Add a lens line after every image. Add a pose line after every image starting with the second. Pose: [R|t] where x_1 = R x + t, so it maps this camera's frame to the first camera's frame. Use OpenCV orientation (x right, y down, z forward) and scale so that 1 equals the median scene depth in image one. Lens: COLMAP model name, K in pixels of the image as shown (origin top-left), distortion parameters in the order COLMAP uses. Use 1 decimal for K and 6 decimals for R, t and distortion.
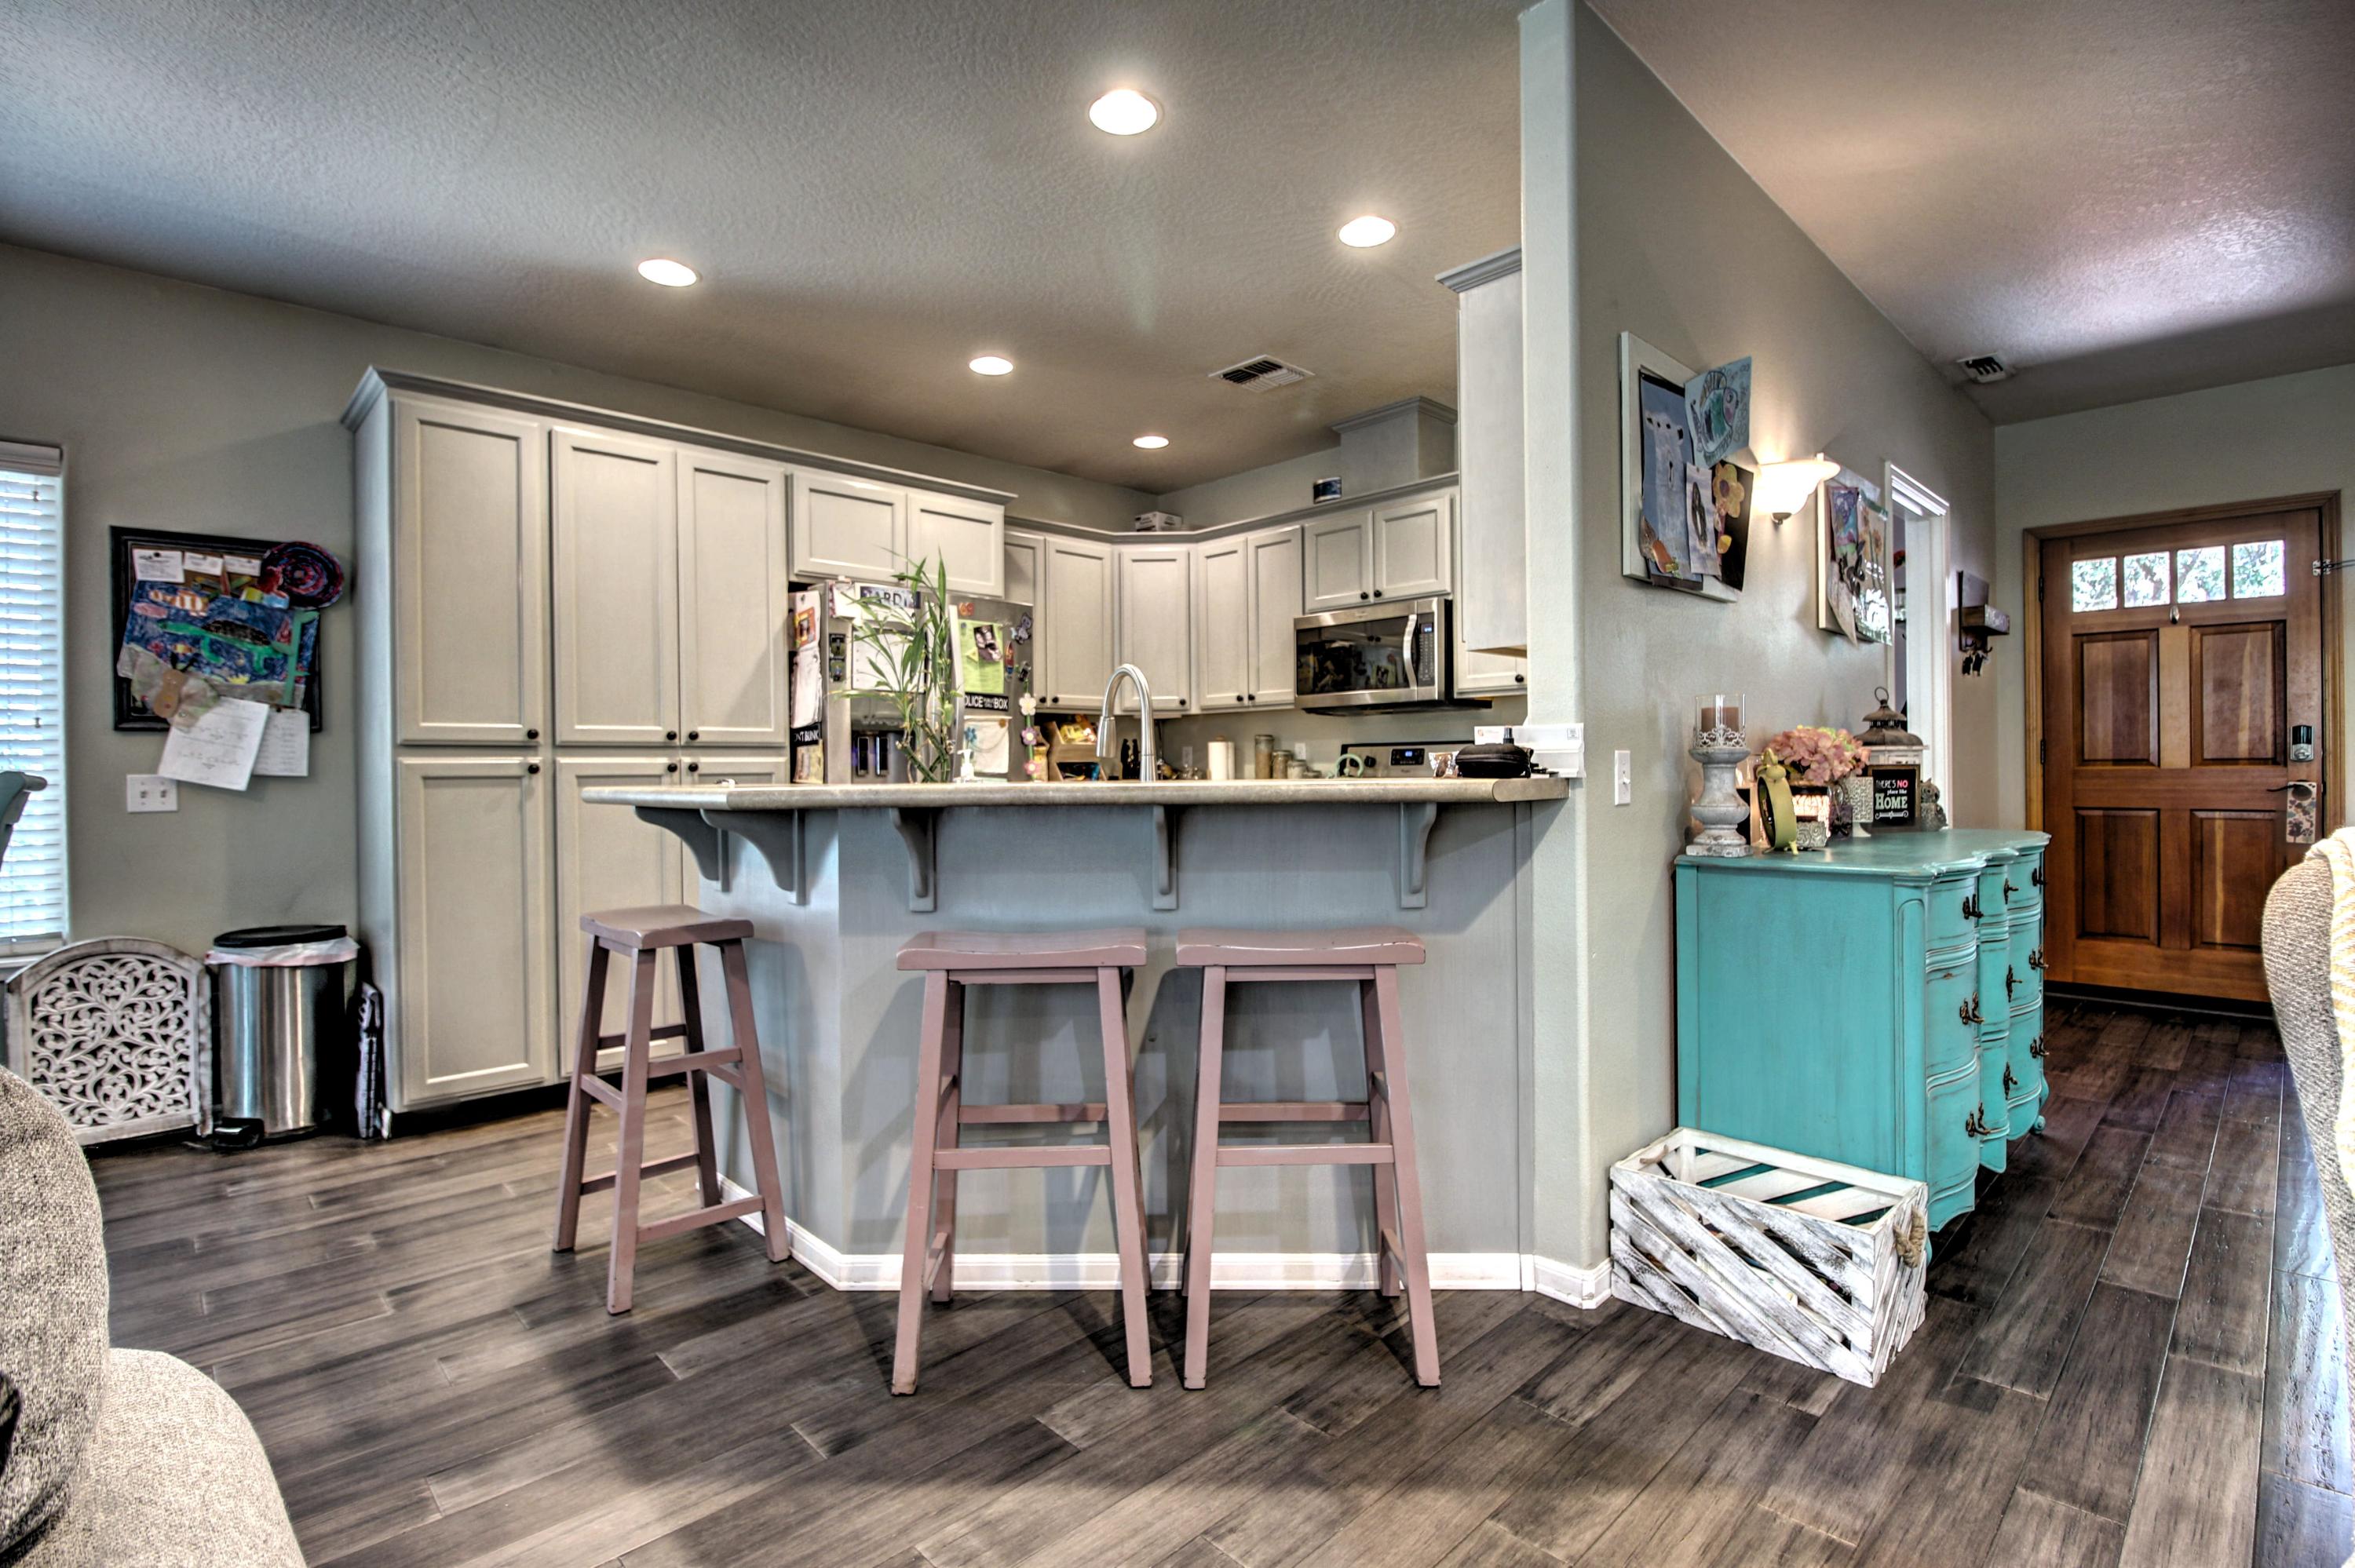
lens RADIAL K [[1119.8, 0, 1192.2], [0, 1119.8, 767.2], [0, 0, 1]] dist [-0.001753, -0.010366]
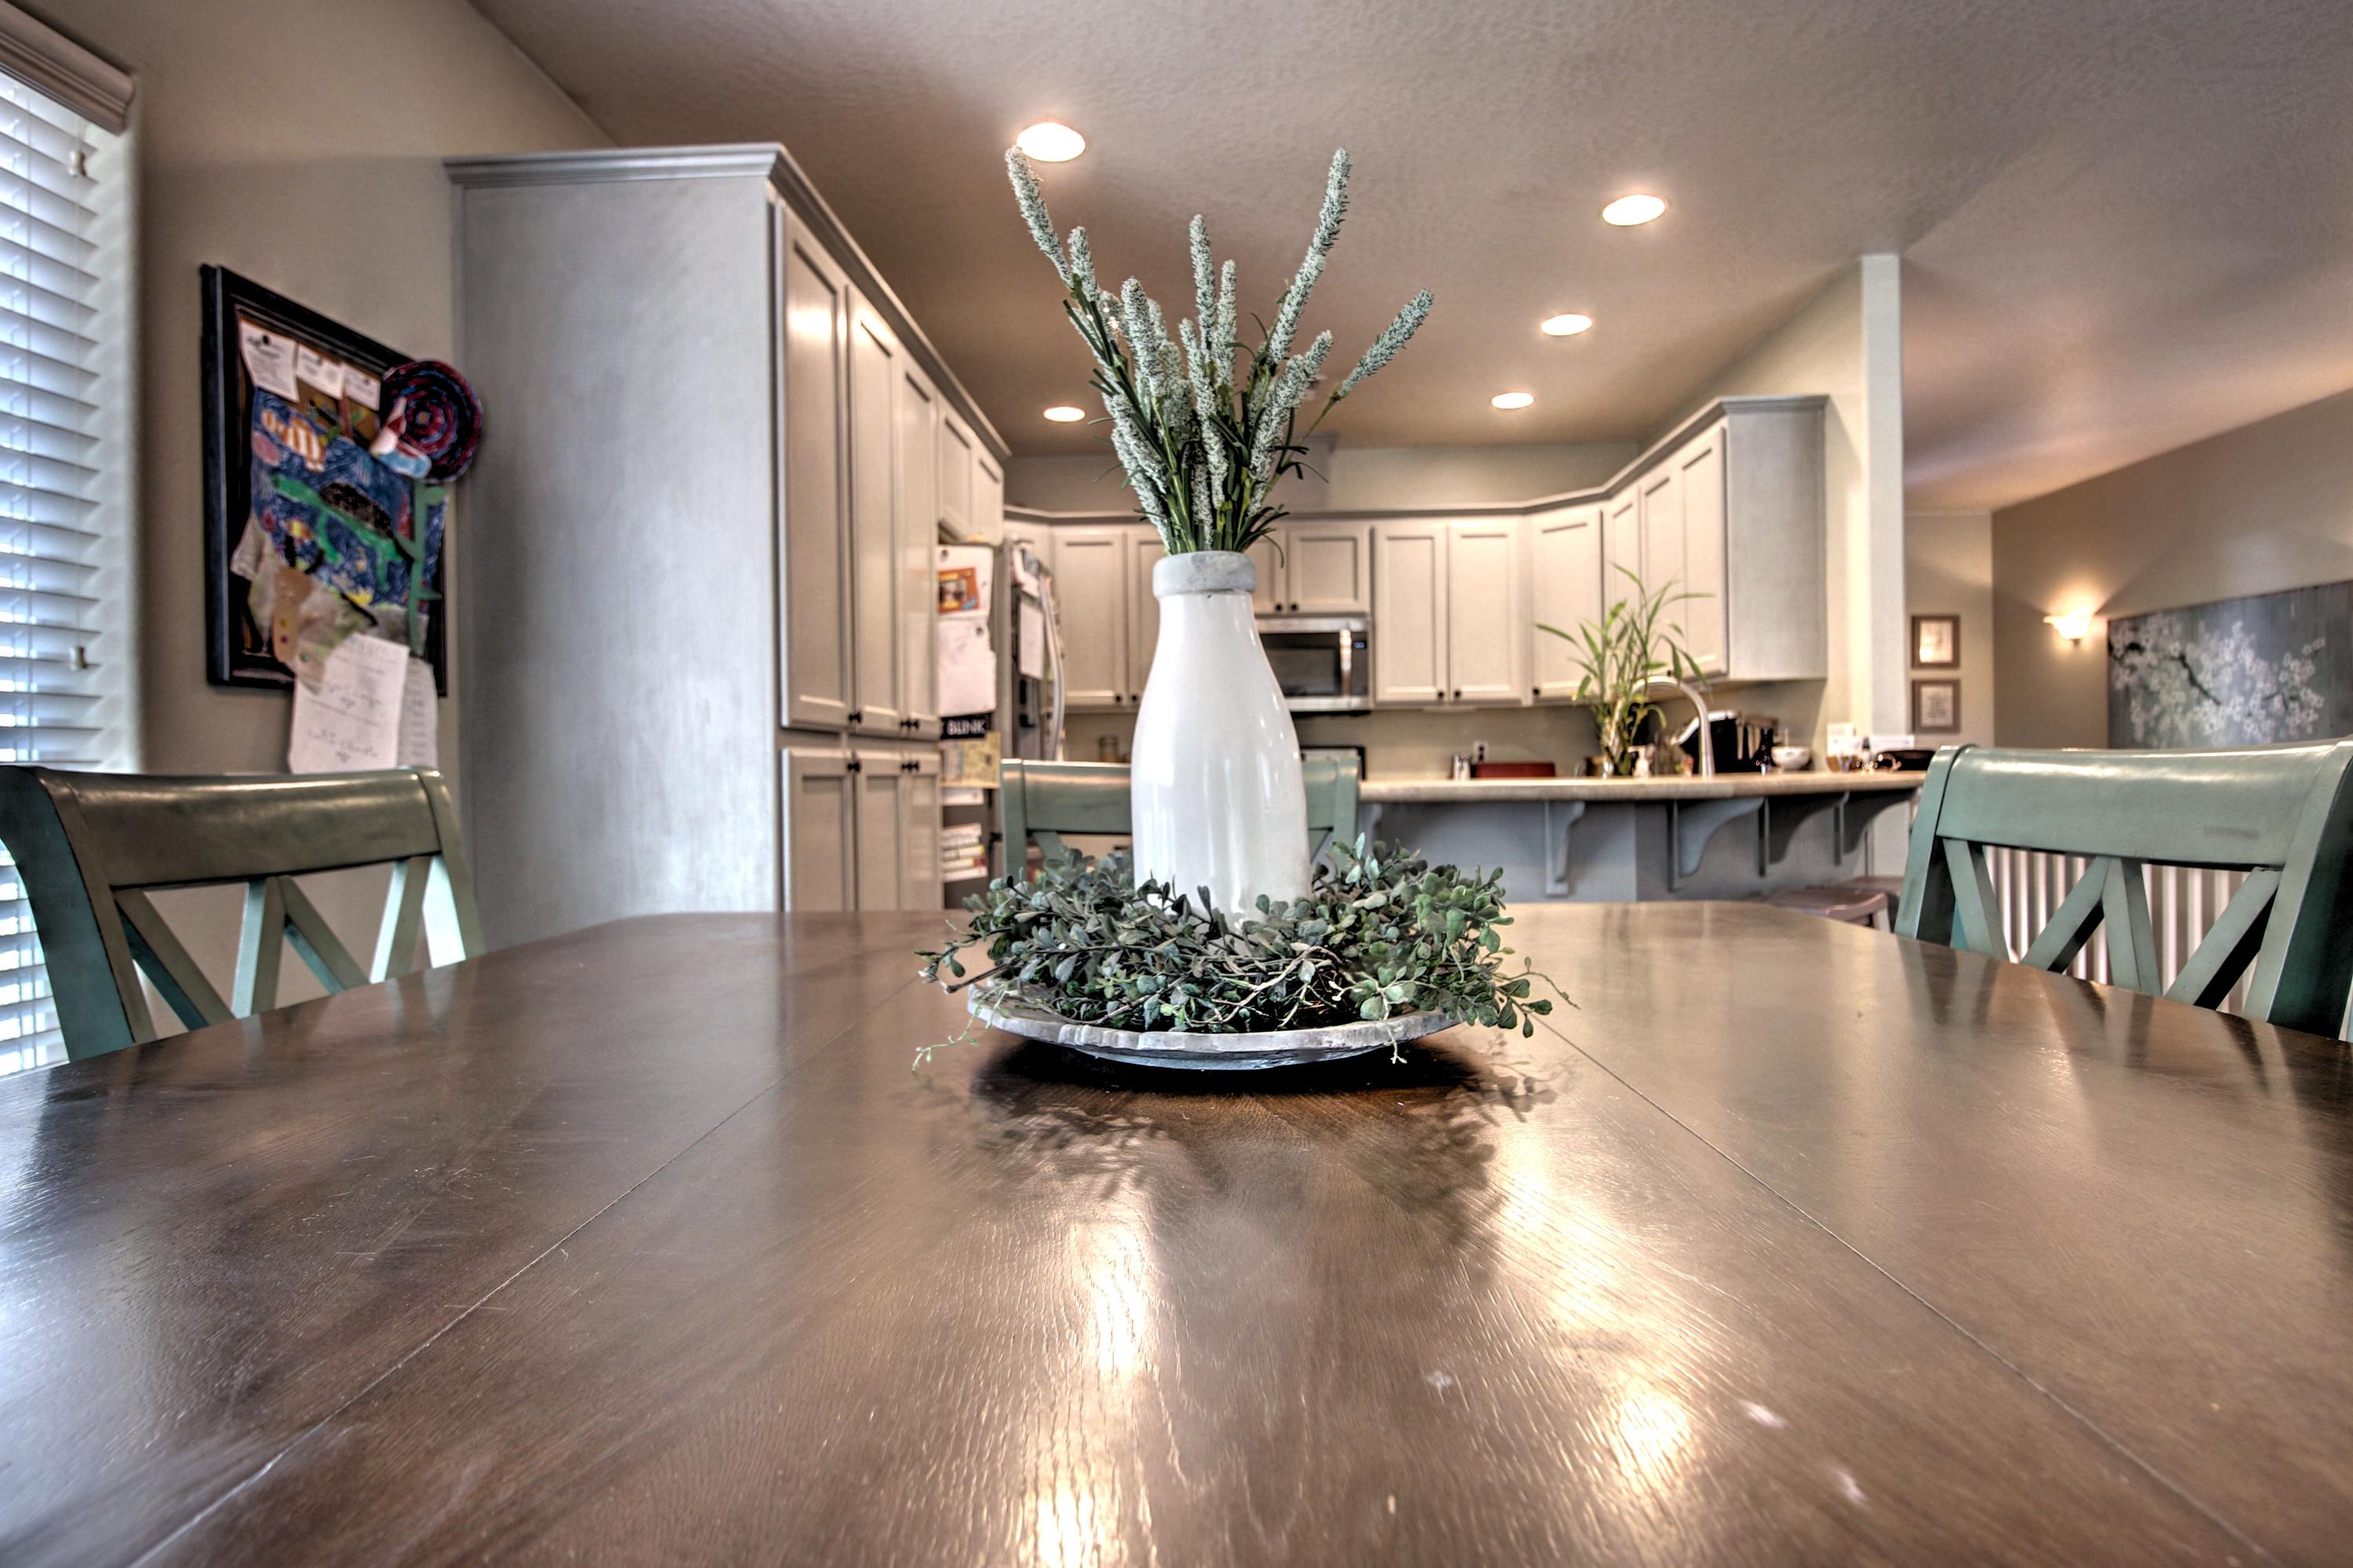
lens RADIAL K [[1267.3, 0, 1183.5], [0, 1267.3, 766.5], [0, 0, 1]] dist [0.002082, -0.005557]
pose [[0.718013, 0.004845, 0.696013, -1.015499], [0.002154, 0.999956, -0.009183, 0.010044], [-0.696027, 0.008092, 0.717970, 0.285515]]
